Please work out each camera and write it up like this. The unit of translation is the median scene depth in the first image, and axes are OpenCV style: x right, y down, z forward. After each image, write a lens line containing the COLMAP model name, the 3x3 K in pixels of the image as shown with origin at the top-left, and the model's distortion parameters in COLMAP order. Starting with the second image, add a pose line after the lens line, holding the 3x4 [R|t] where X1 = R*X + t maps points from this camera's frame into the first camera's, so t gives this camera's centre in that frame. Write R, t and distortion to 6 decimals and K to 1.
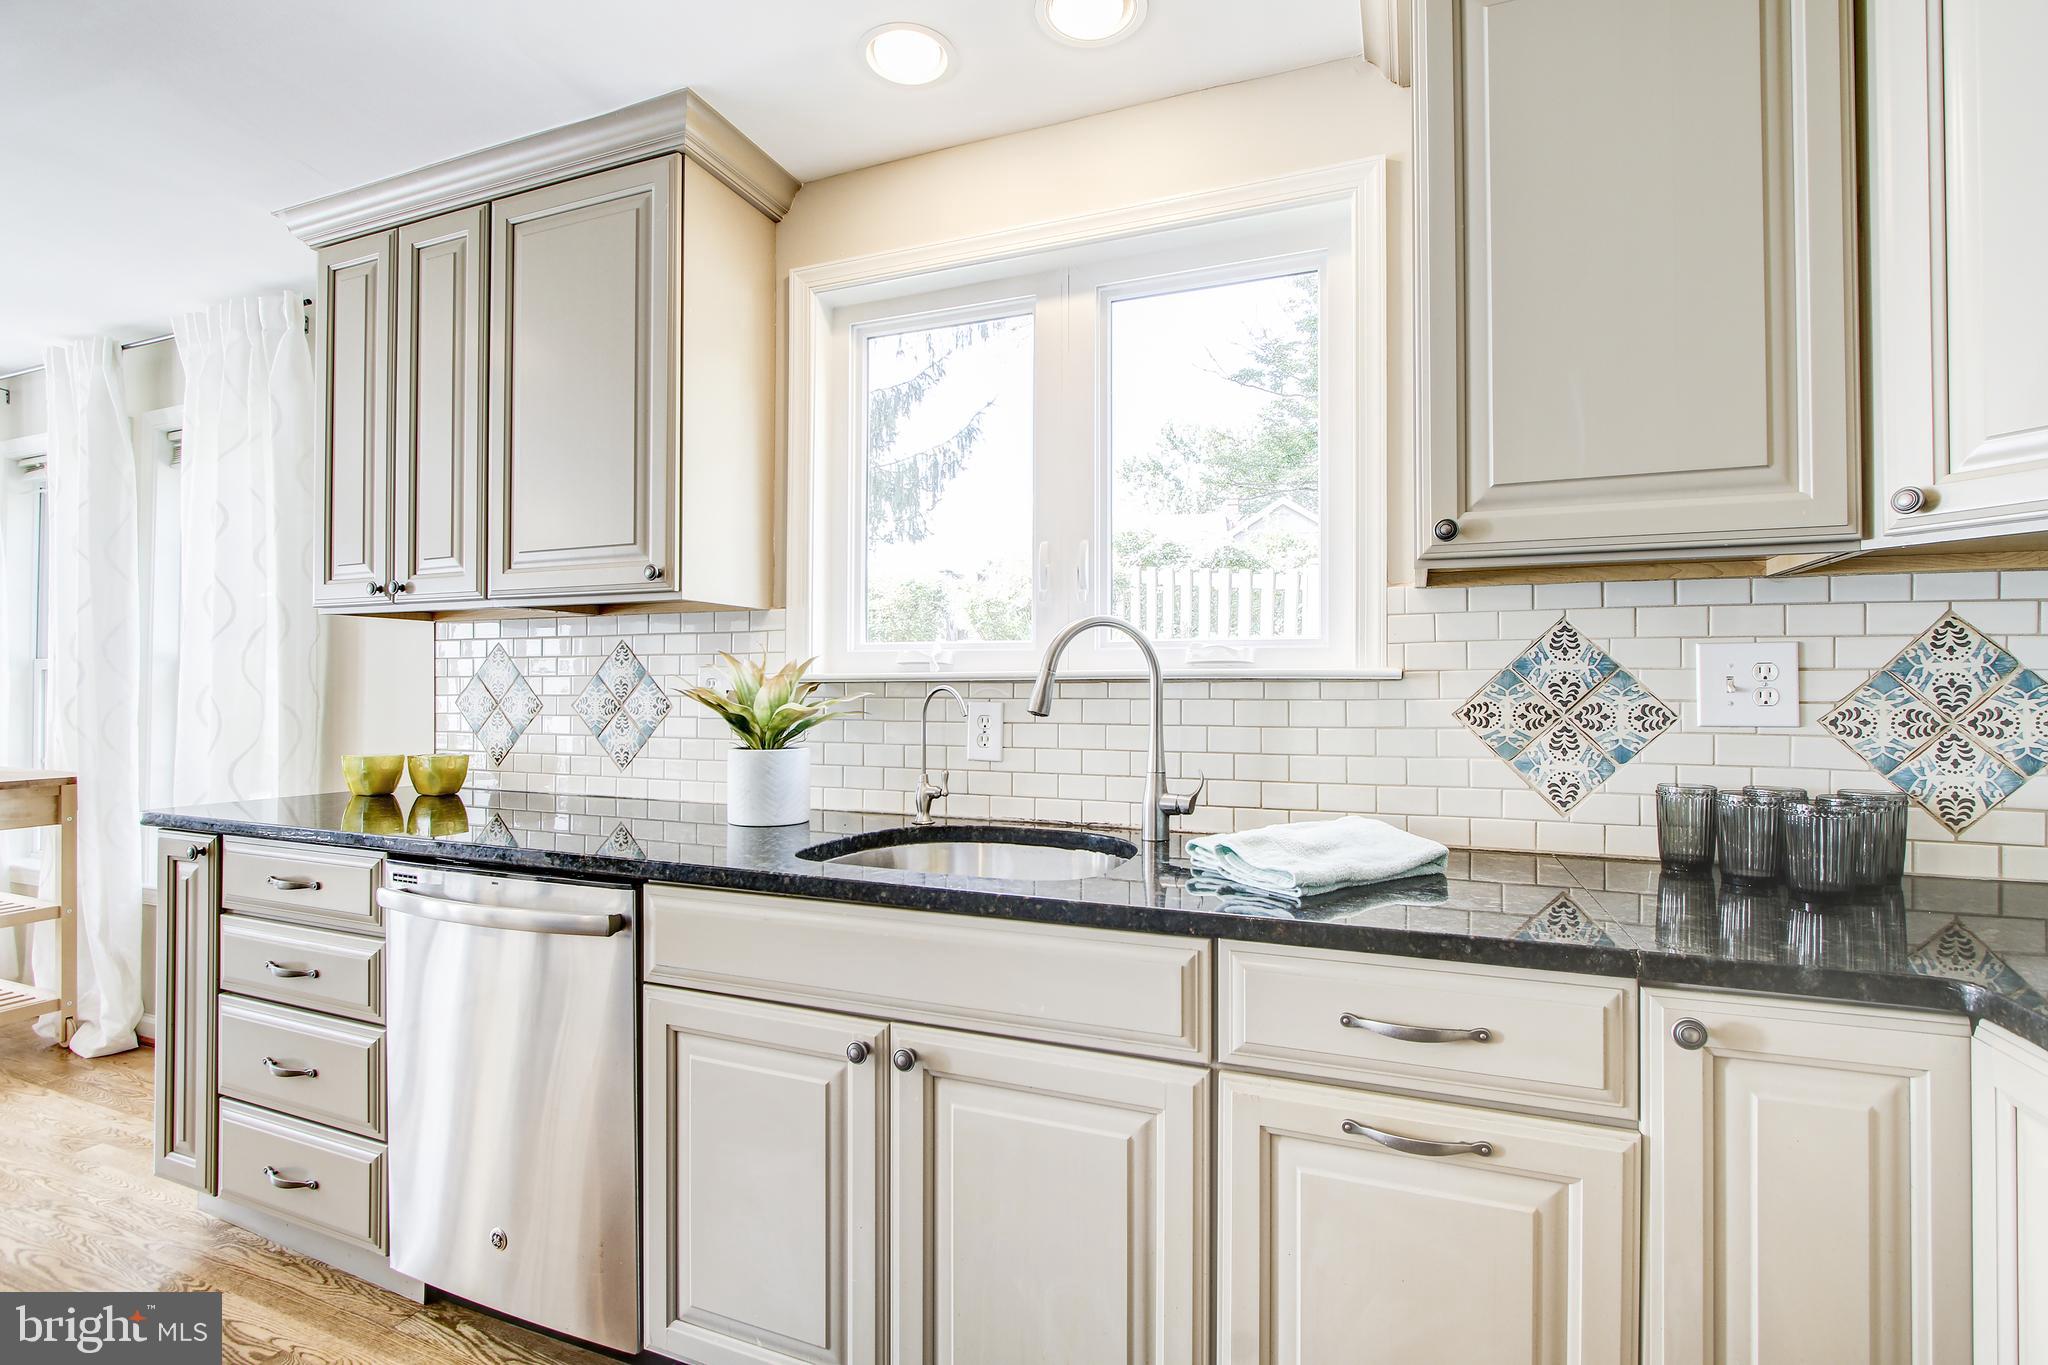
lens RADIAL K [[932.5, 0, 1009.3], [0, 932.5, 680.7], [0, 0, 1]] dist [-0.014223, -0.000459]
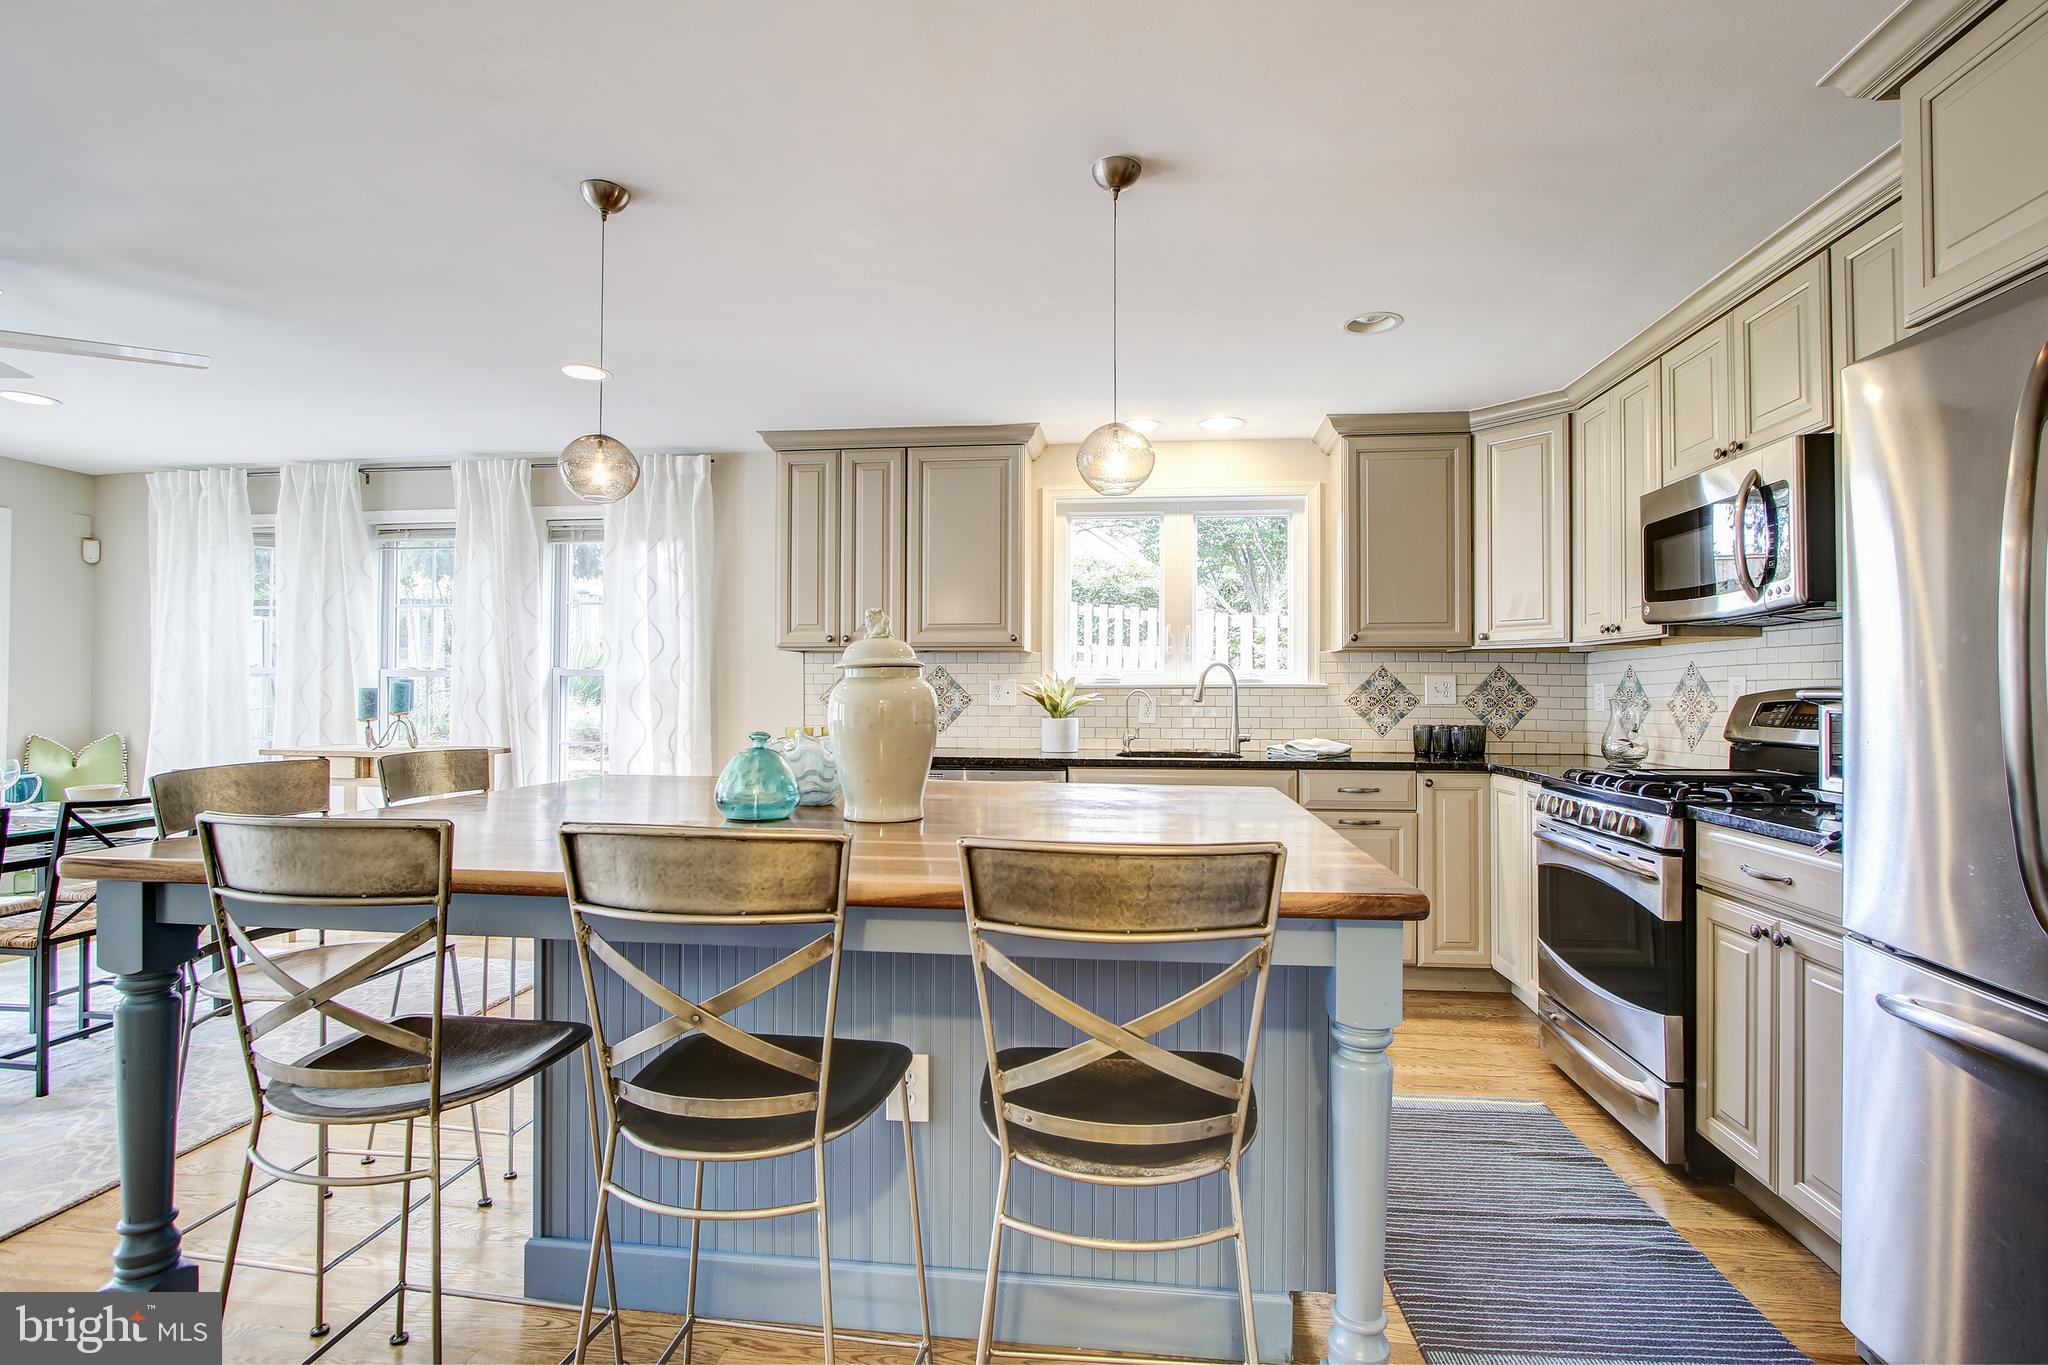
lens RADIAL K [[932.5, 0, 1037.4], [0, 932.5, 675.4], [0, 0, 1]] dist [-0.014223, -0.000459]
pose [[0.964079, 0.004131, 0.265582, -1.197691], [-0.003071, 0.999986, -0.004405, -0.024592], [-0.265596, 0.003431, 0.964078, -1.477817]]
